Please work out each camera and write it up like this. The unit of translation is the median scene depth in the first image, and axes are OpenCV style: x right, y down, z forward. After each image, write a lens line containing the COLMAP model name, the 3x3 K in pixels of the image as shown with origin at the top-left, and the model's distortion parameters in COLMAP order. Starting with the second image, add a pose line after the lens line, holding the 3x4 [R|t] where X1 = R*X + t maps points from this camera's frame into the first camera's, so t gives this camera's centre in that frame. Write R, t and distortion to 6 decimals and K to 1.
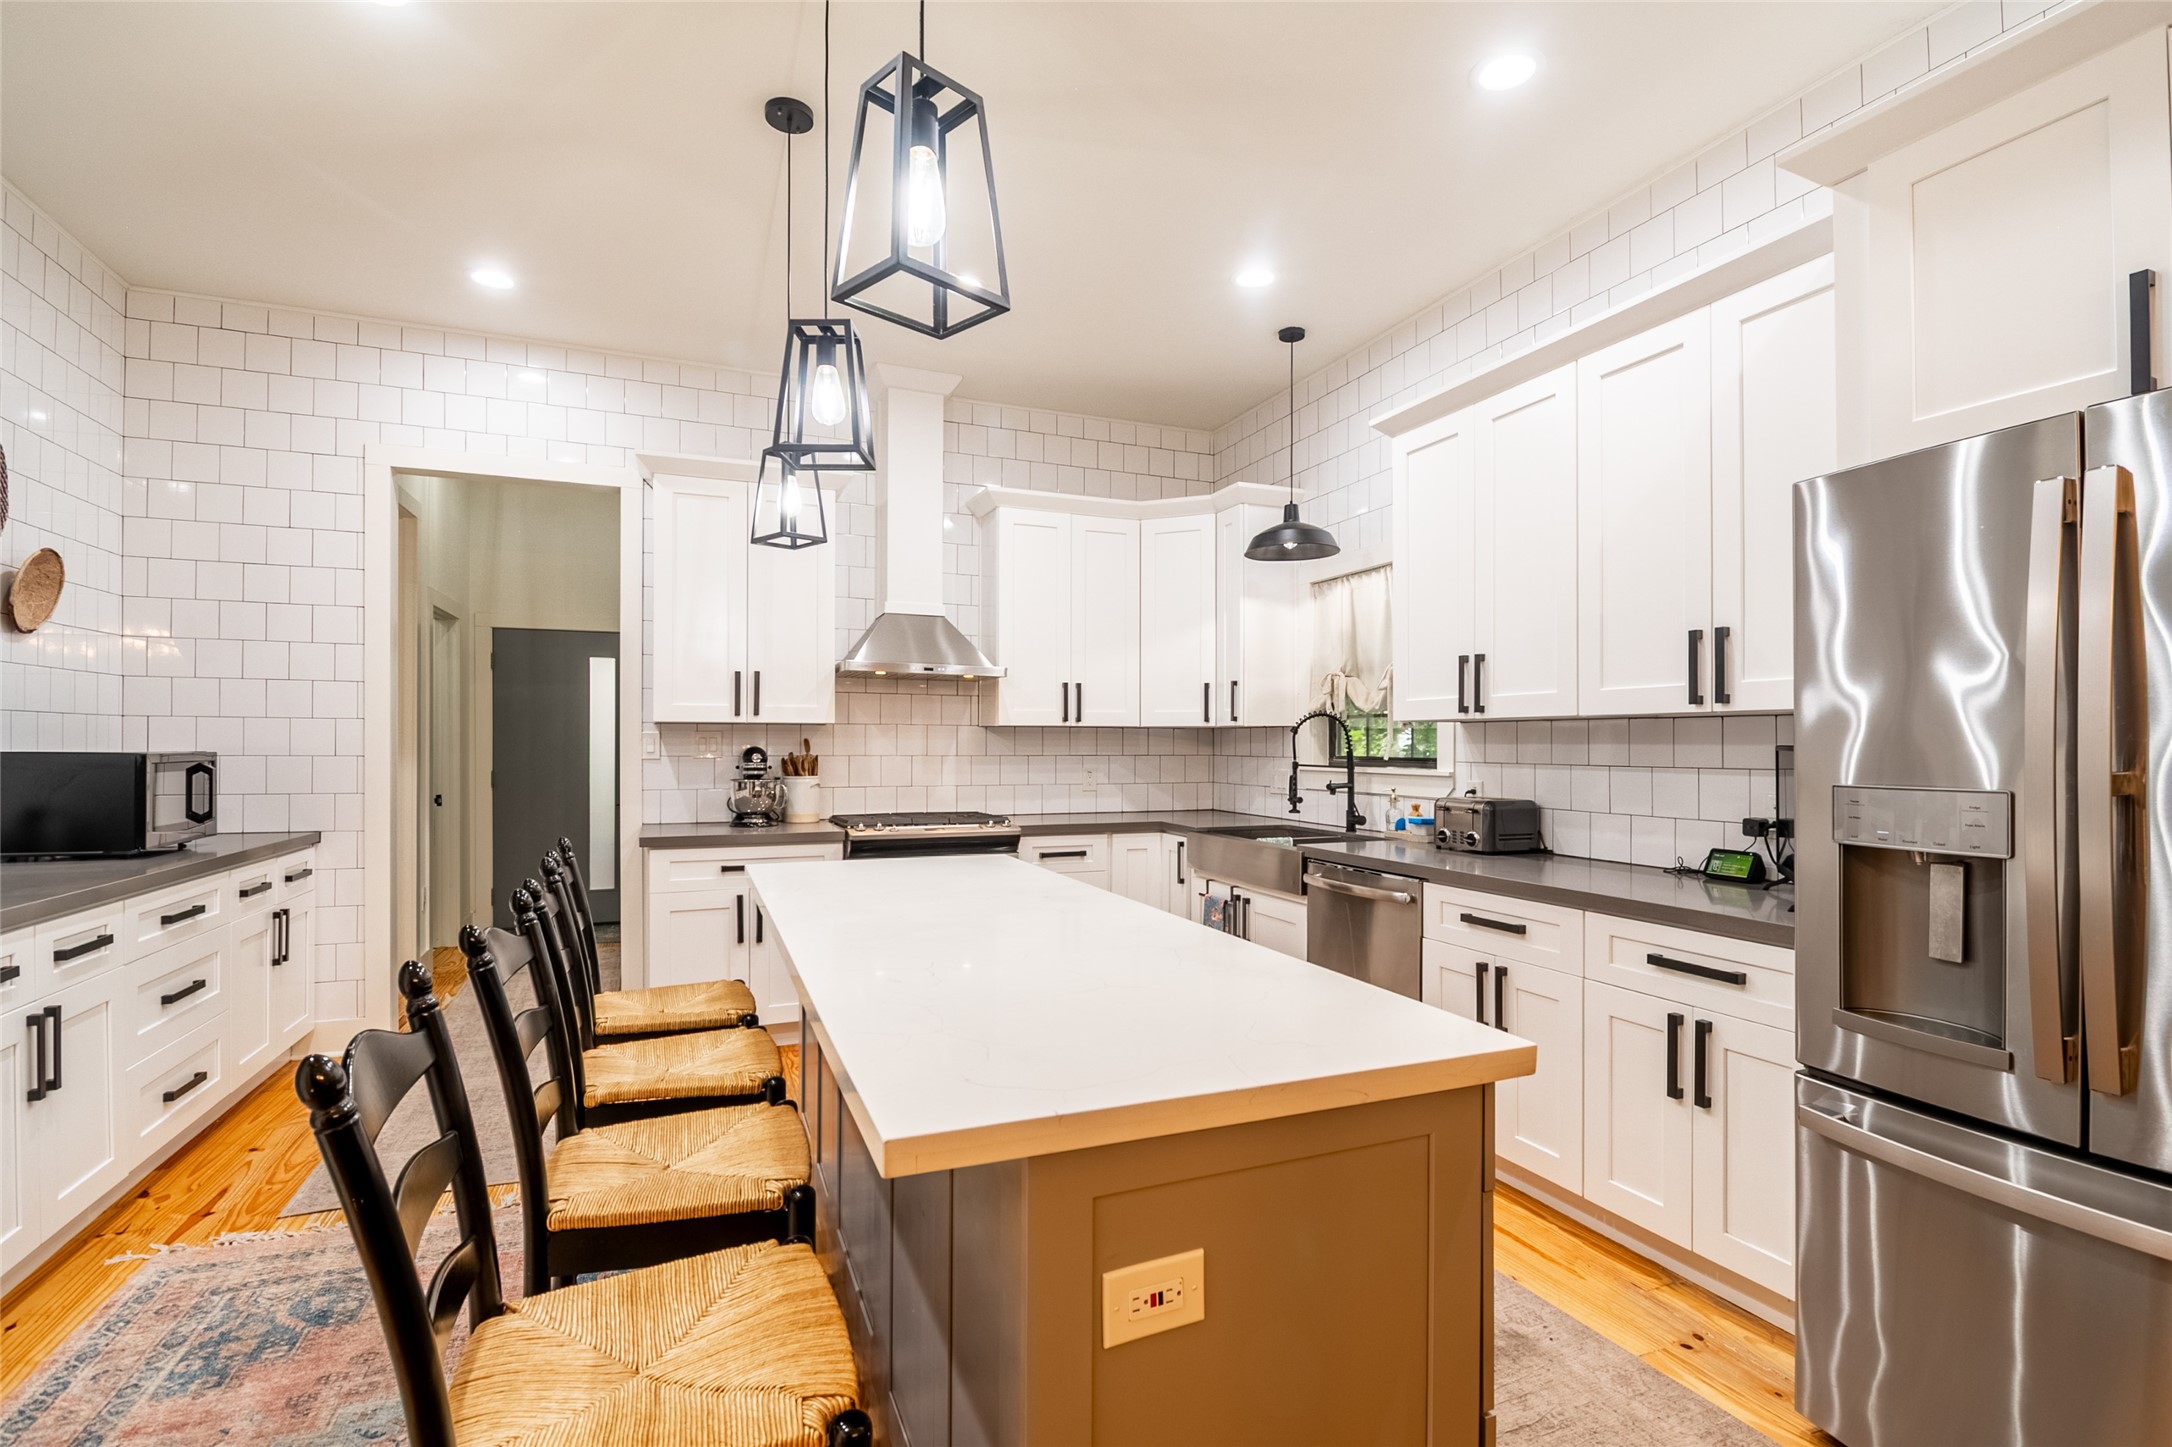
lens RADIAL K [[1005.5, 0, 1084.6], [0, 1005.5, 739.3], [0, 0, 1]] dist [-0.015526, -0.003397]
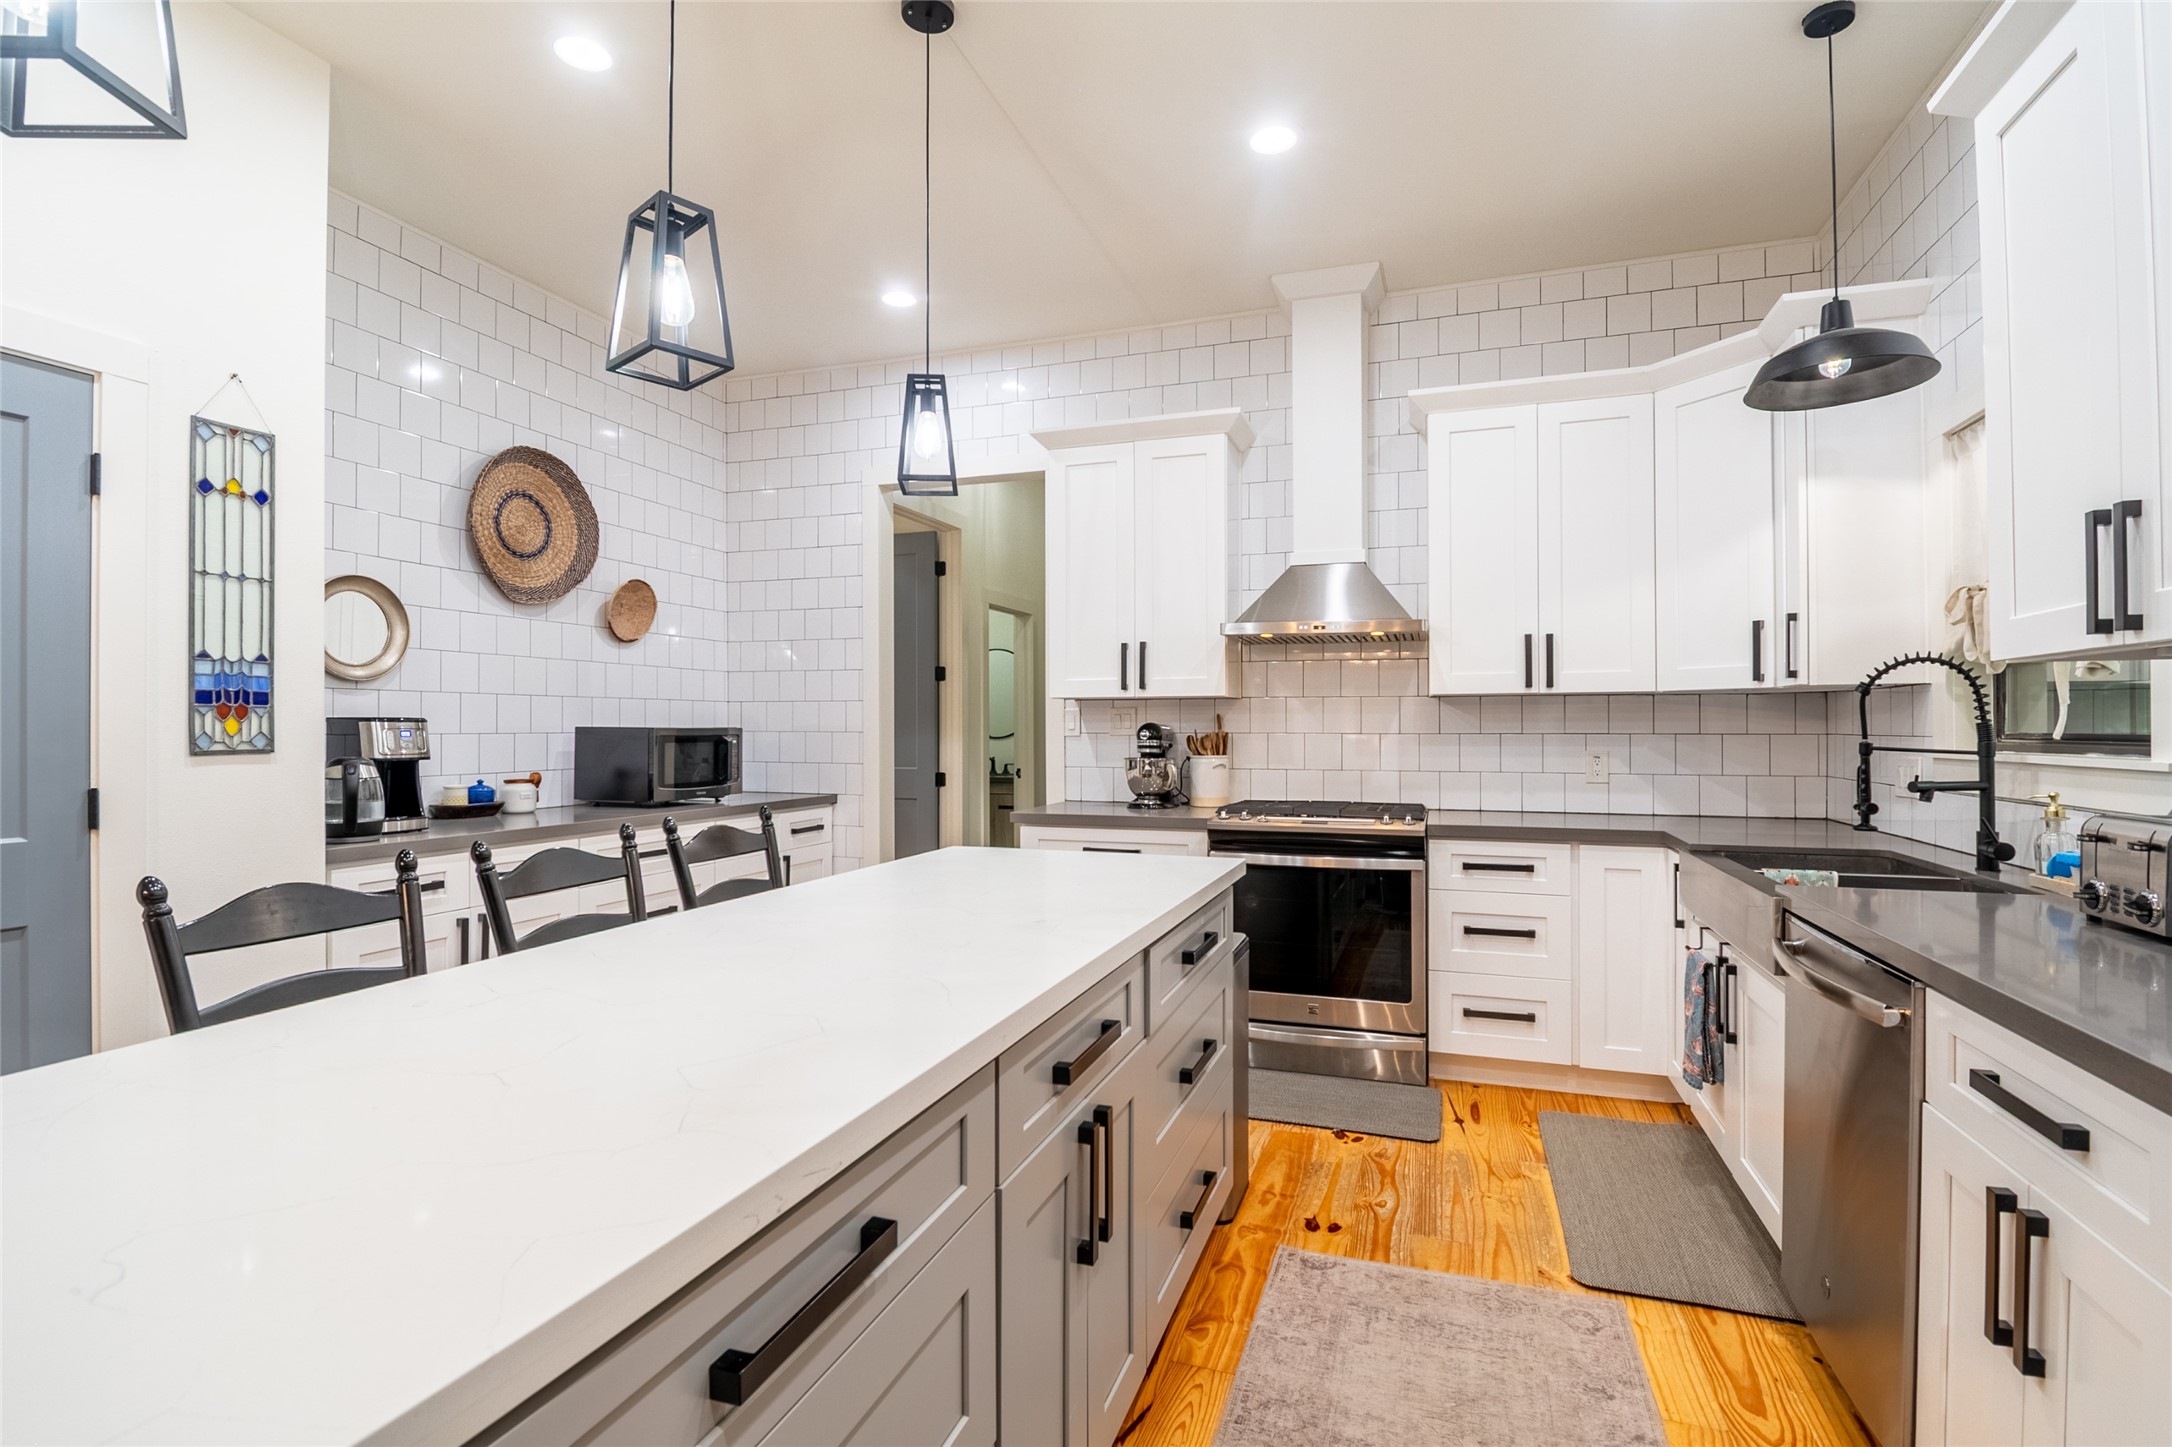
lens RADIAL K [[1005.5, 0, 1085.3], [0, 1005.5, 717.0], [0, 0, 1]] dist [-0.015526, -0.003397]
pose [[0.746954, -0.010121, -0.664798, 0.246414], [0.004318, 0.999937, -0.010371, 0.011358], [0.664861, 0.004876, 0.746951, 0.259800]]
